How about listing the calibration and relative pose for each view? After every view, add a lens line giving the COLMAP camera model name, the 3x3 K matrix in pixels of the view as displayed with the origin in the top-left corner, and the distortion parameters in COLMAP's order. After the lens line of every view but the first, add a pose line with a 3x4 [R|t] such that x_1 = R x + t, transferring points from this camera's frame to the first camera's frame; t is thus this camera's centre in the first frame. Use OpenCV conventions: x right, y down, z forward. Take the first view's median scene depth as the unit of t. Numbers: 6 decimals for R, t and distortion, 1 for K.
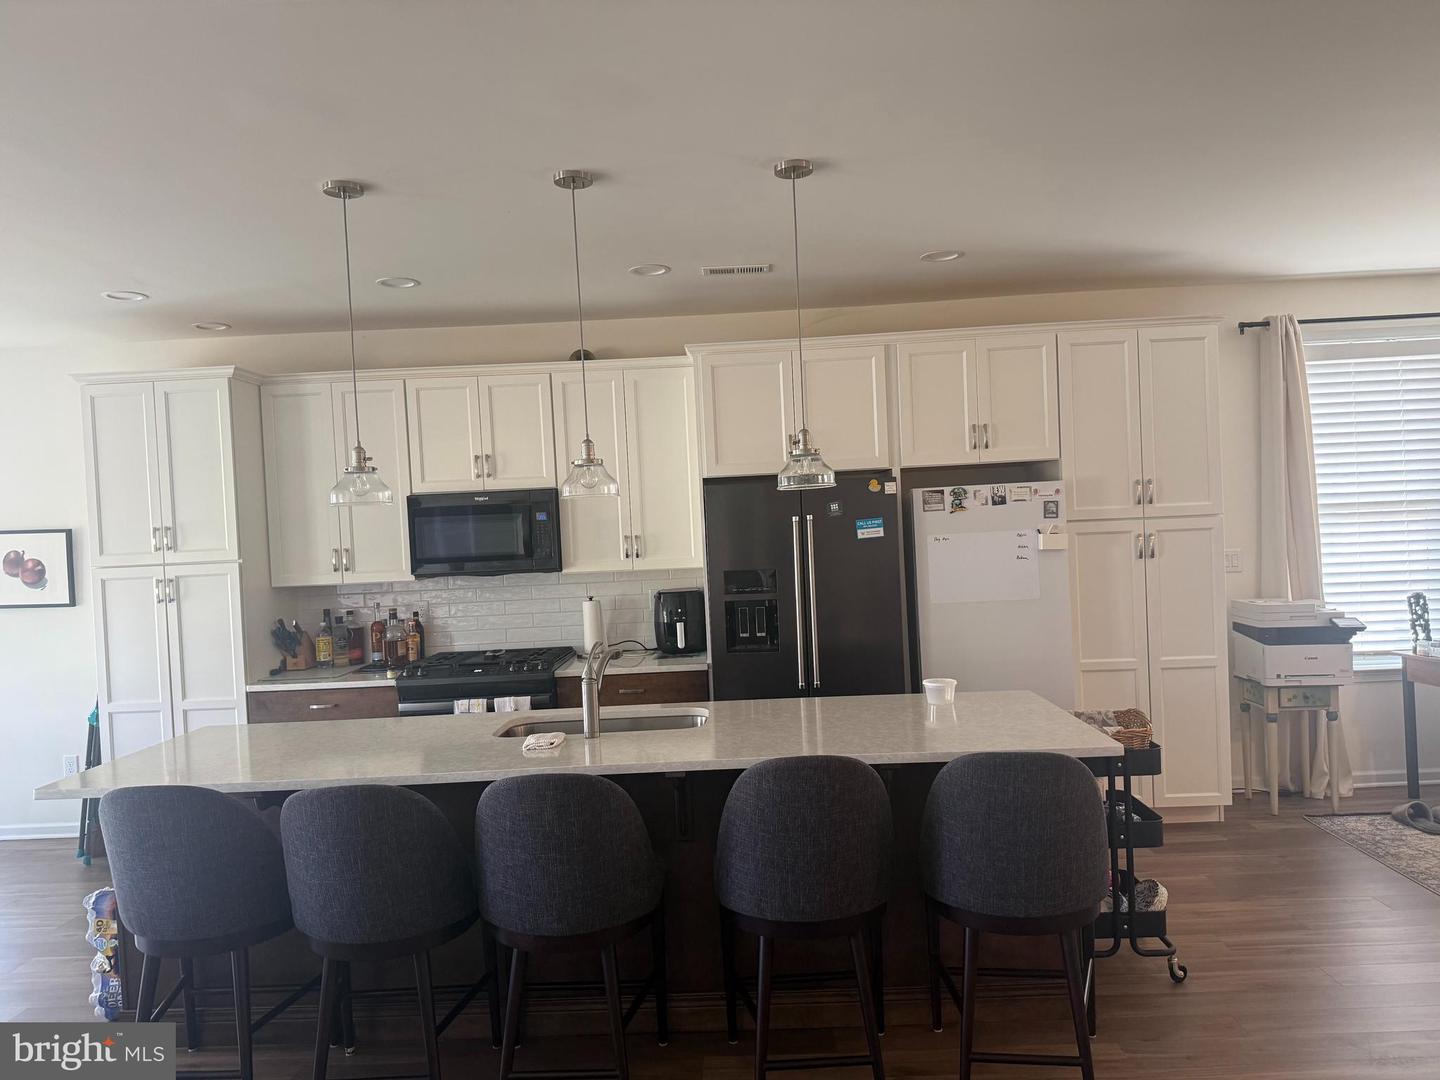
lens RADIAL K [[1011.7, 0, 715.5], [0, 1011.7, 542.4], [0, 0, 1]] dist [0.013211, -0.021148]
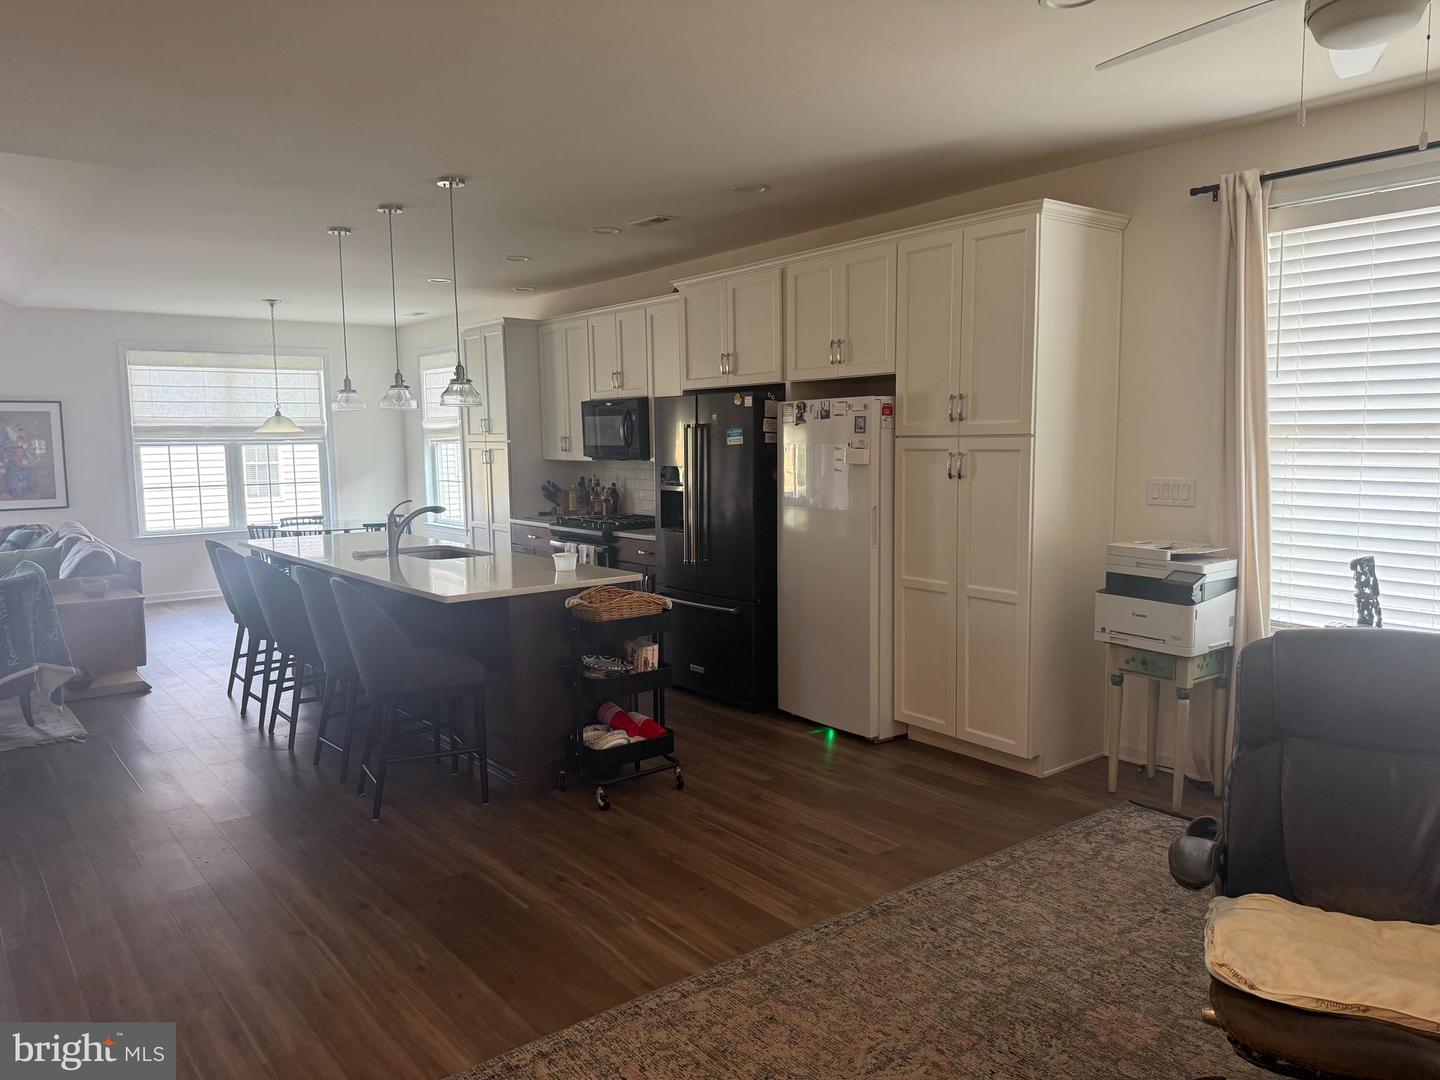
lens RADIAL K [[1011.7, 0, 714.3], [0, 1011.7, 541.0], [0, 0, 1]] dist [0.013211, -0.021148]
pose [[0.641137, 0.116740, -0.758495, 0.997994], [-0.026139, 0.991111, 0.130447, -0.044117], [0.766981, -0.063808, 0.638489, 0.221968]]
